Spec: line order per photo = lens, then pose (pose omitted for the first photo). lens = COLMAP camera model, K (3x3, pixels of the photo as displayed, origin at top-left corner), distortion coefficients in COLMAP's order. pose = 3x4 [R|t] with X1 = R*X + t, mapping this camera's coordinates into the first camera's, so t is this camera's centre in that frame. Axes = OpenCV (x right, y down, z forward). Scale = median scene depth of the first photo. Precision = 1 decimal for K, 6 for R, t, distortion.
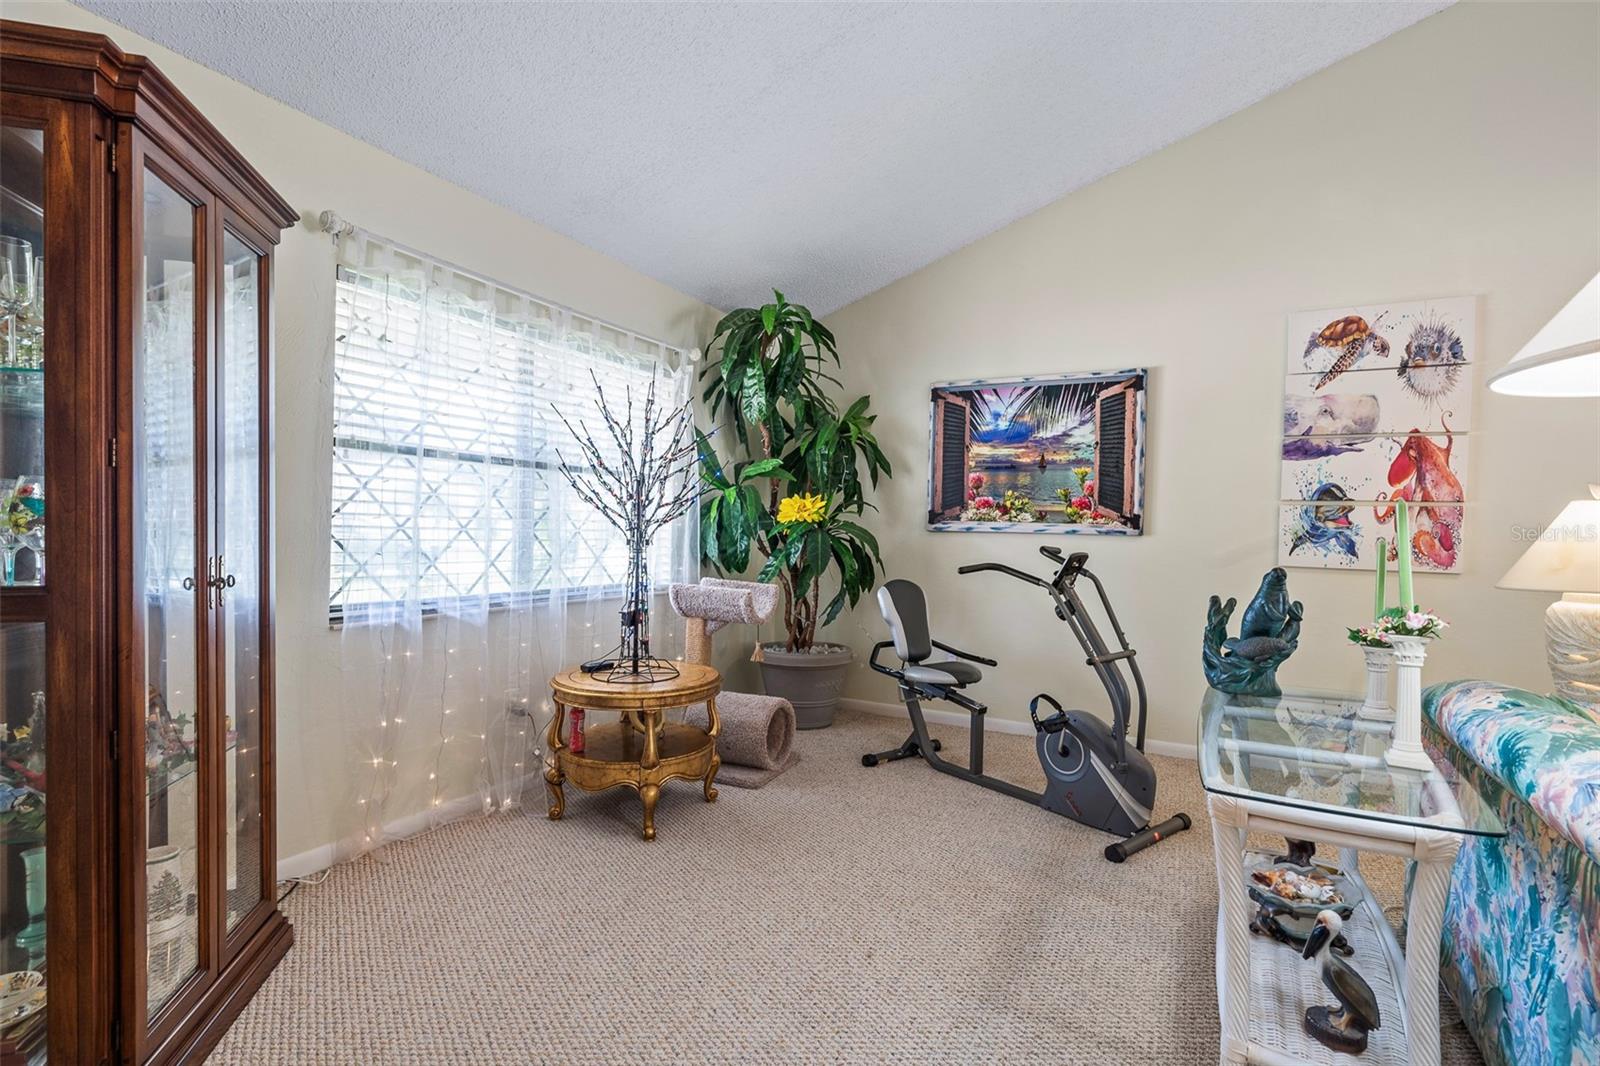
lens RADIAL K [[745.9, 0, 802.5], [0, 745.9, 538.7], [0, 0, 1]] dist [-0.001170, 0.000912]
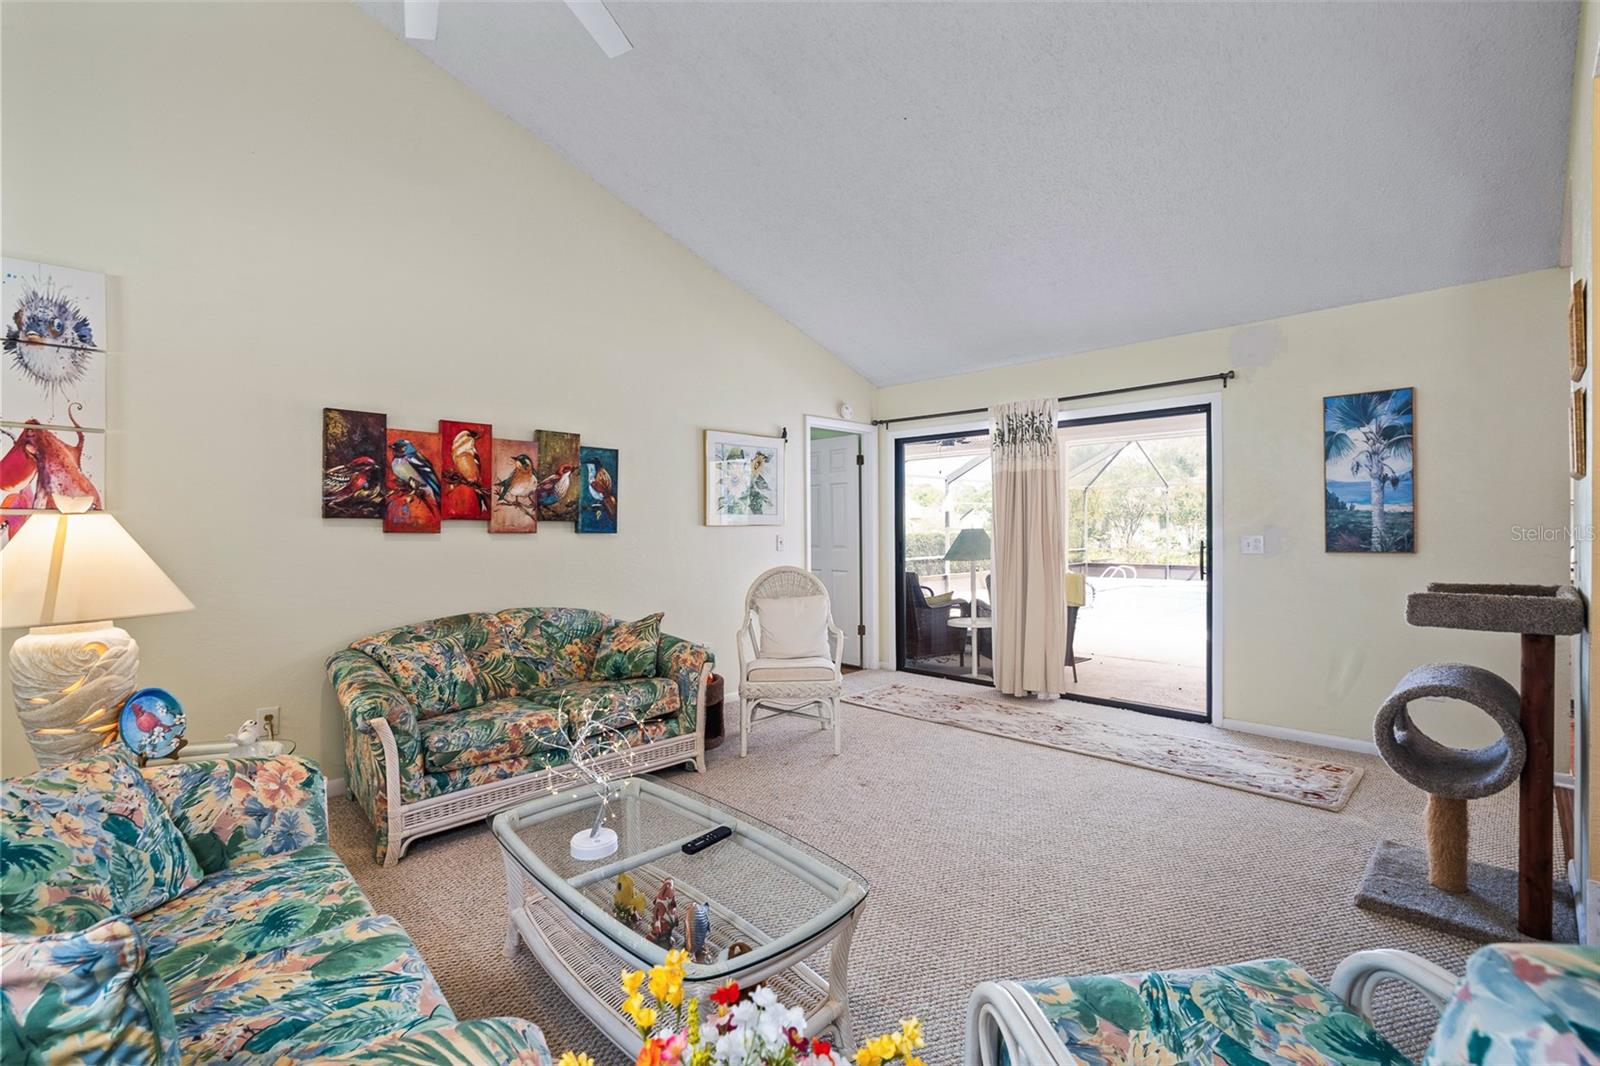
lens RADIAL K [[723.2, 0, 804.8], [0, 723.2, 530.7], [0, 0, 1]] dist [-0.009346, 0.001178]
pose [[0.293170, -0.032243, 0.955517, 0.307779], [0.026579, 0.999320, 0.025566, -0.023365], [-0.955691, 0.017902, 0.293827, -0.025908]]
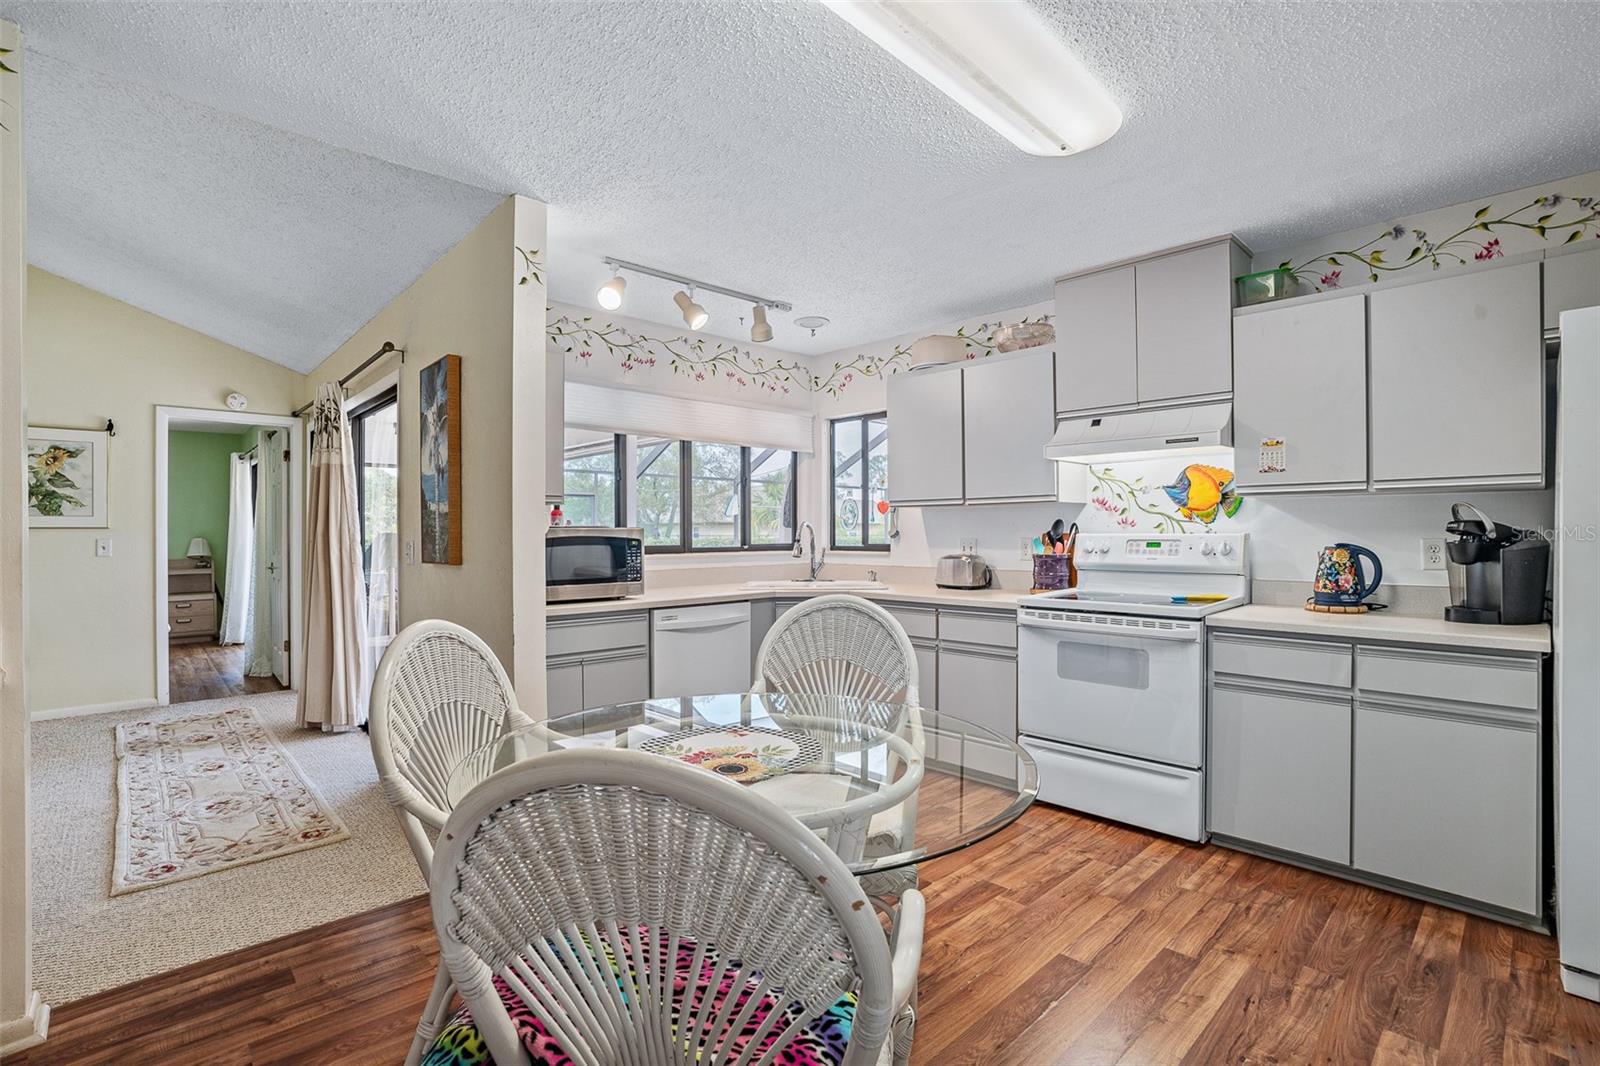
lens RADIAL K [[723.2, 0, 804.8], [0, 723.2, 530.7], [0, 0, 1]] dist [-0.009346, 0.001178]
pose [[0.315051, -0.022029, 0.948819, 0.892420], [0.023843, 0.999599, 0.015290, 0.017985], [-0.948775, 0.017806, 0.315450, -1.217472]]
